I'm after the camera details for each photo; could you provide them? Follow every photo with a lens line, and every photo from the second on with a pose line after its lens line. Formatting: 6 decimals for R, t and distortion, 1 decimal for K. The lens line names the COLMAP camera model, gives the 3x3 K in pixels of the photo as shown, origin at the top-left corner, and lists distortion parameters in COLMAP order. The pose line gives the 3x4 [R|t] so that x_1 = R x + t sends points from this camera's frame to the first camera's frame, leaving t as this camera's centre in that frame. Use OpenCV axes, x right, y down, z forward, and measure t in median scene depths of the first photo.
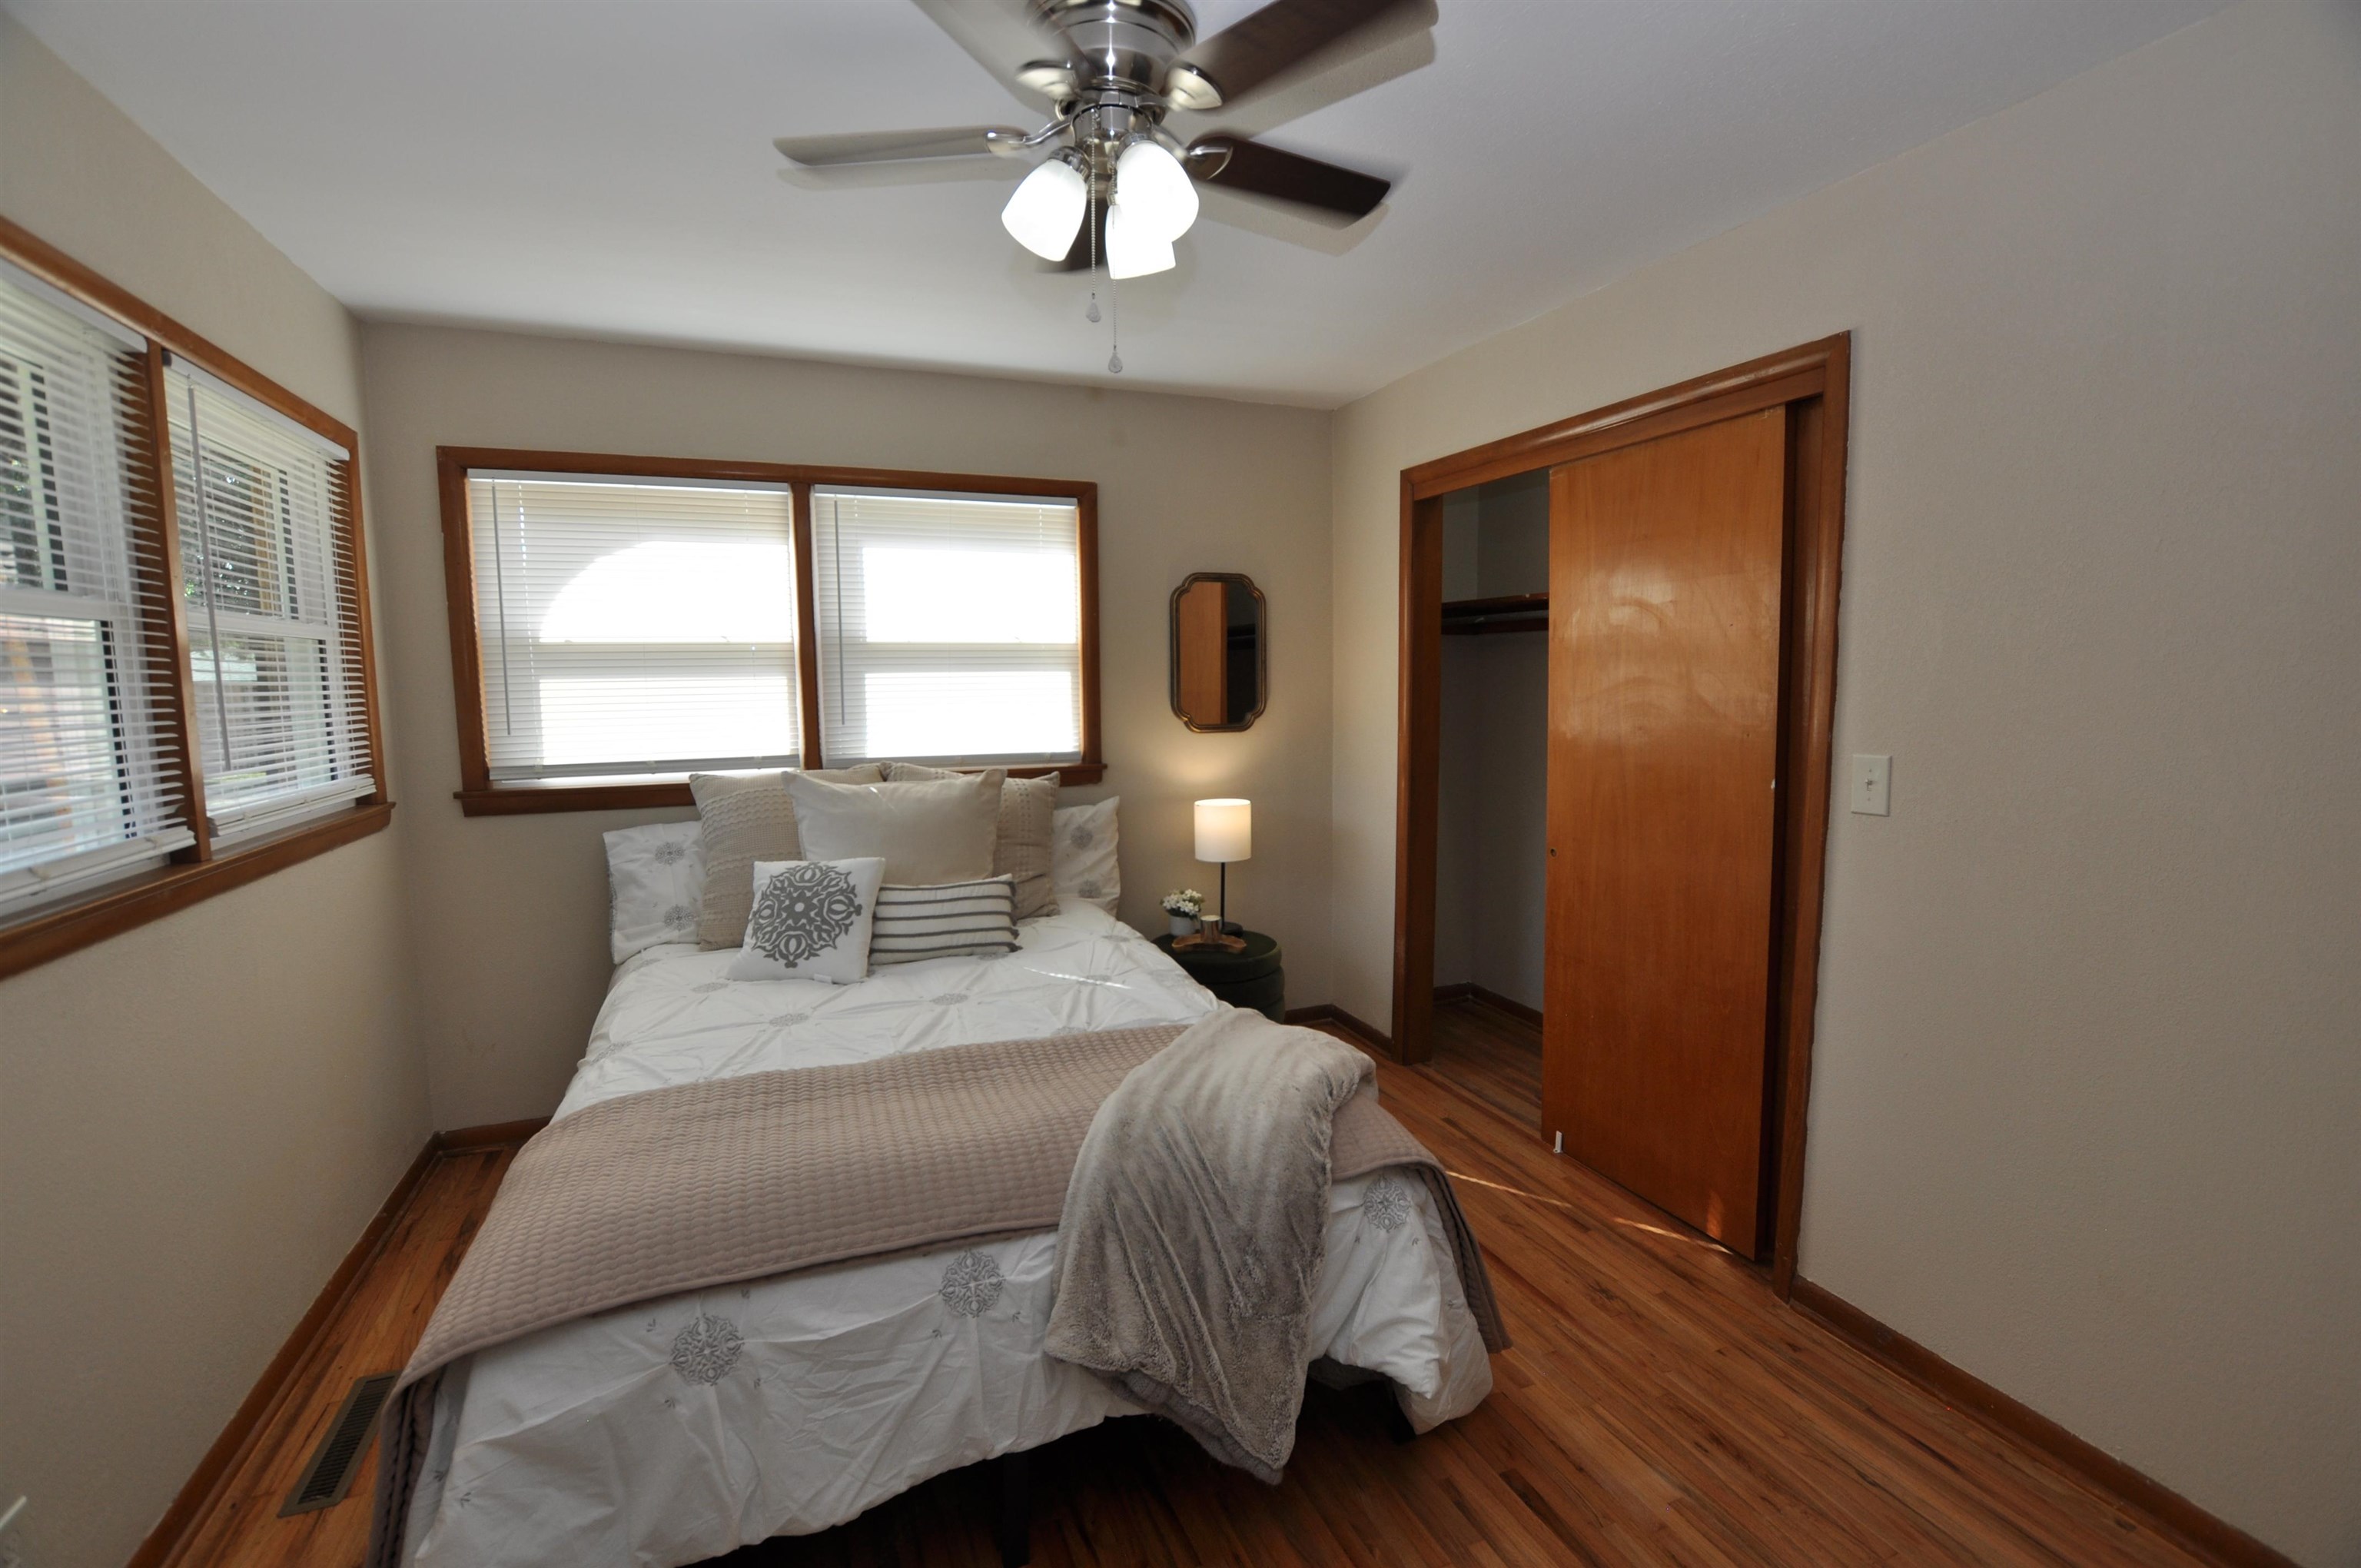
lens RADIAL K [[1040.3, 0, 1179.5], [0, 1040.3, 793.3], [0, 0, 1]] dist [-0.039618, 0.007551]
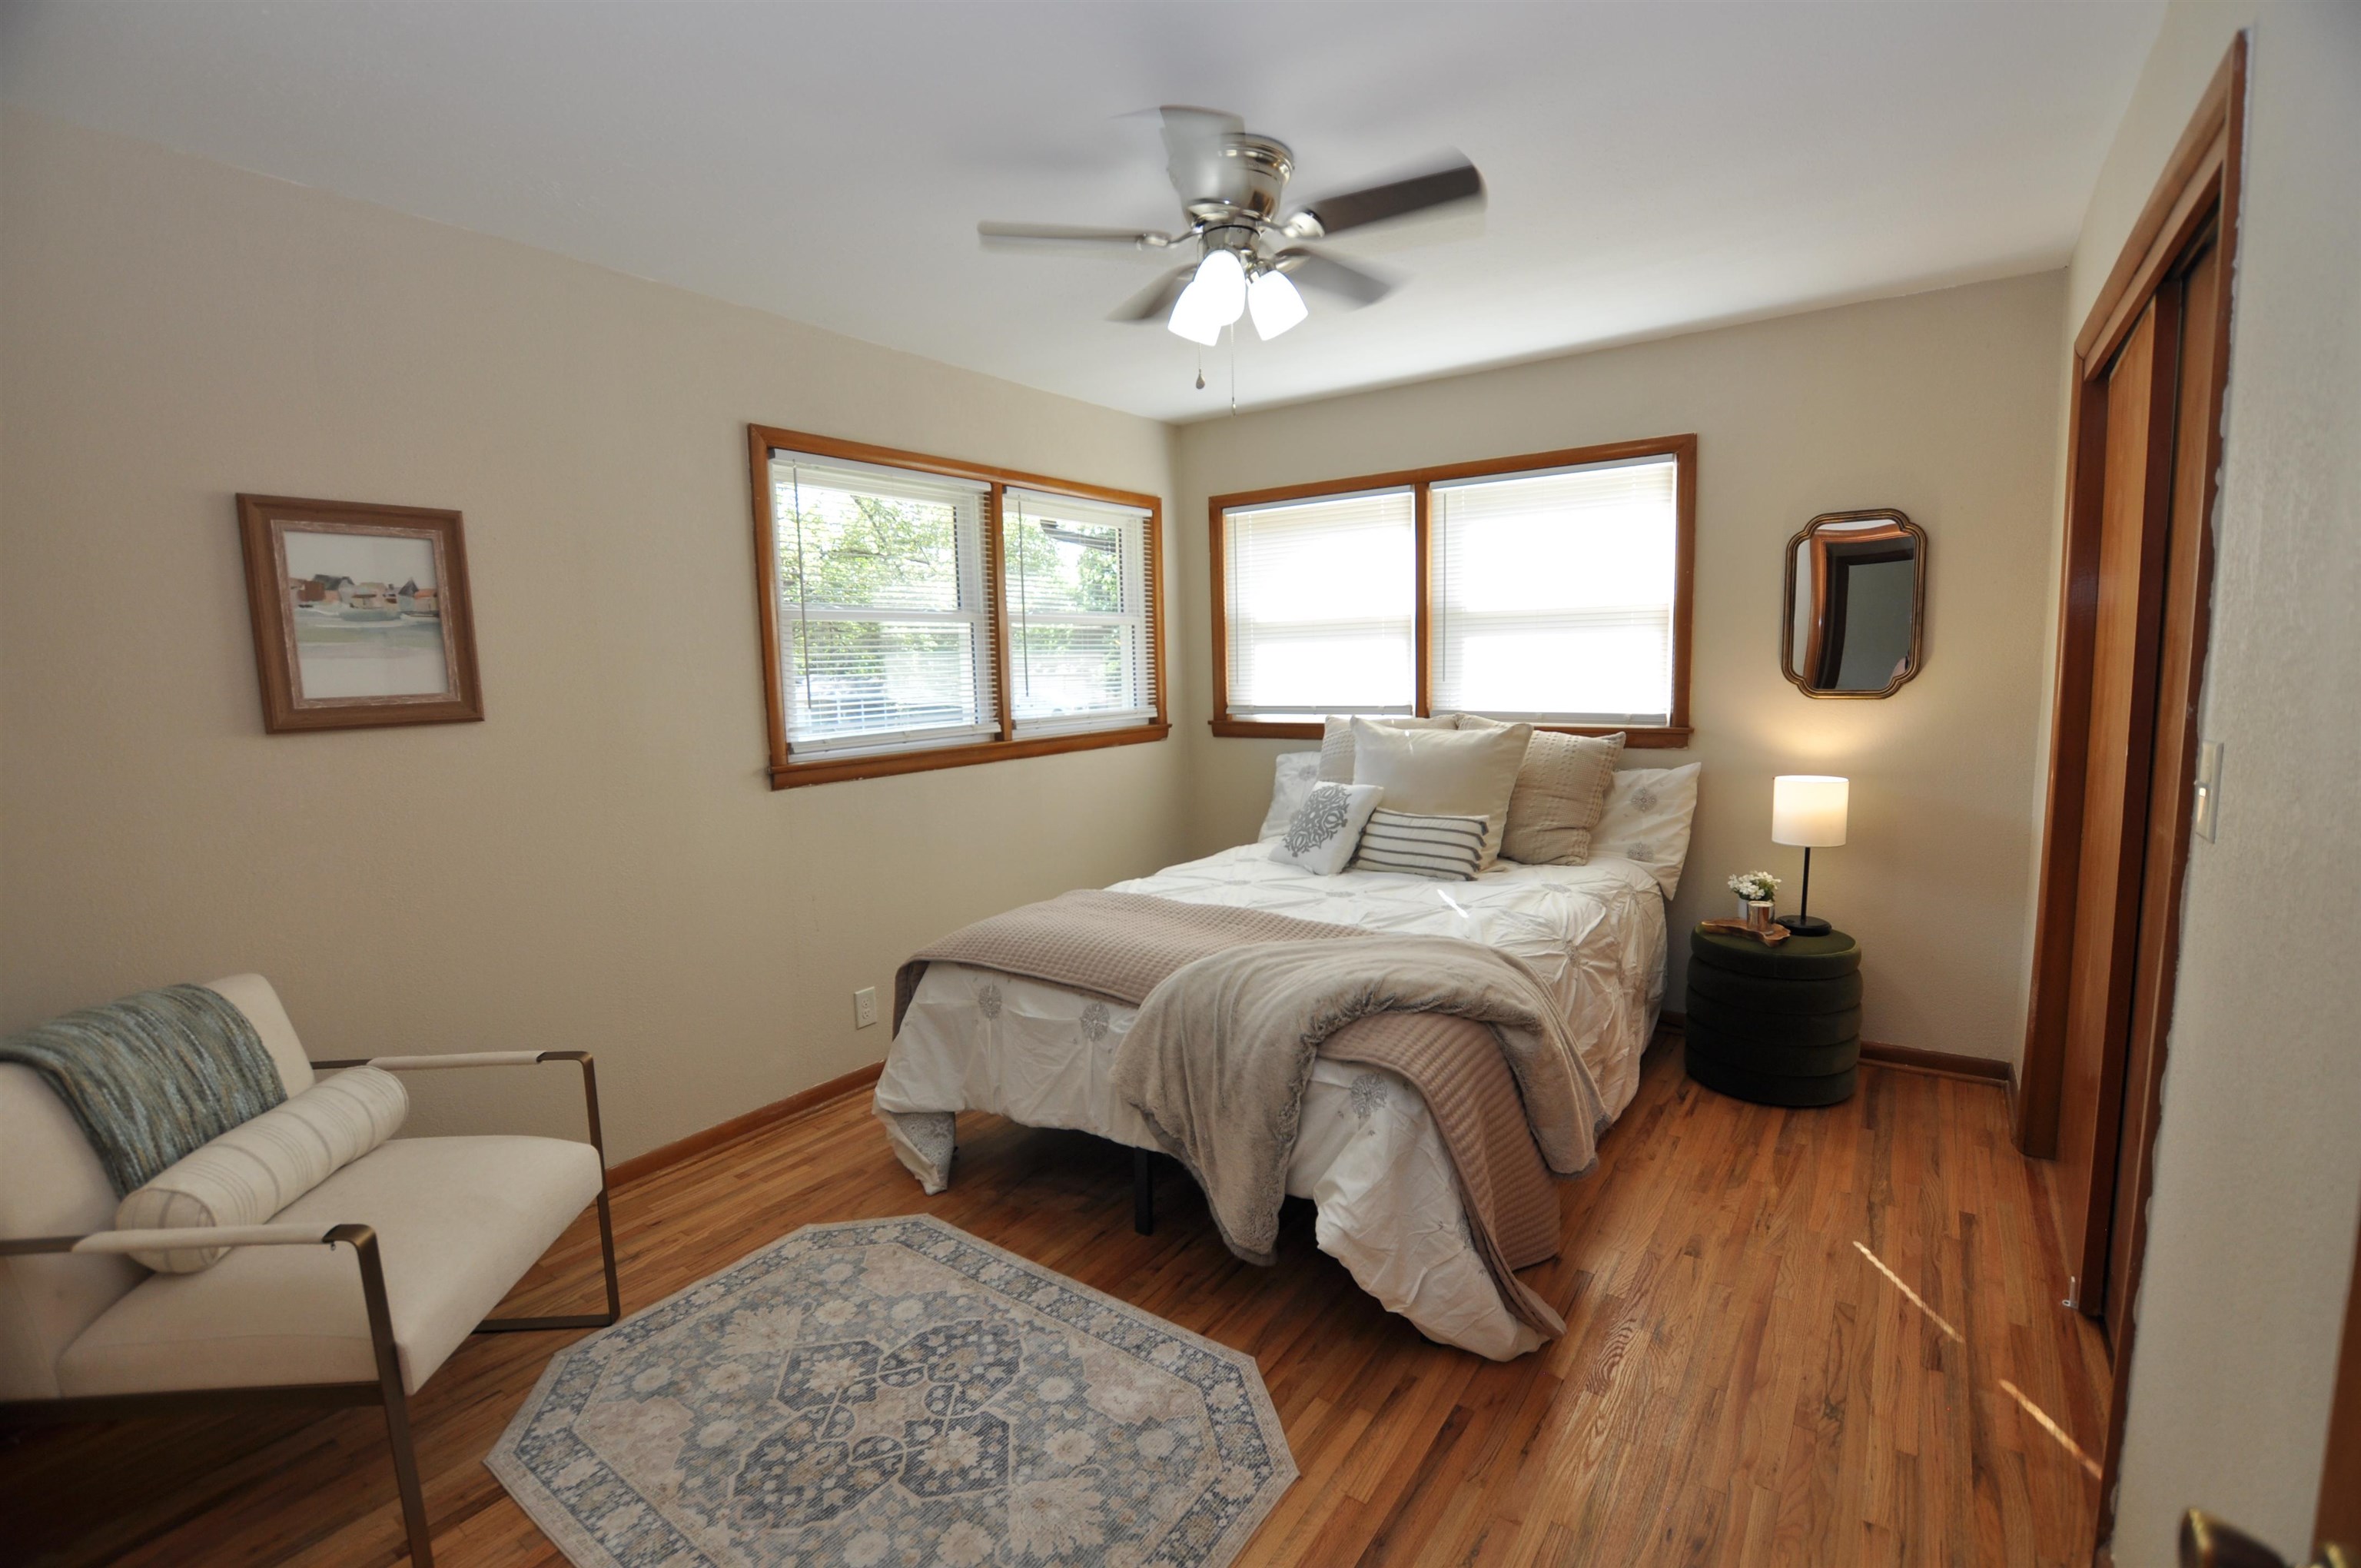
lens RADIAL K [[1040.3, 0, 1179.5], [0, 1040.3, 793.3], [0, 0, 1]] dist [-0.039618, 0.007551]
pose [[0.532594, 0.102530, -0.840138, 0.607379], [-0.075443, 0.994435, 0.073534, -0.003651], [0.843002, 0.024219, 0.537365, 0.116970]]
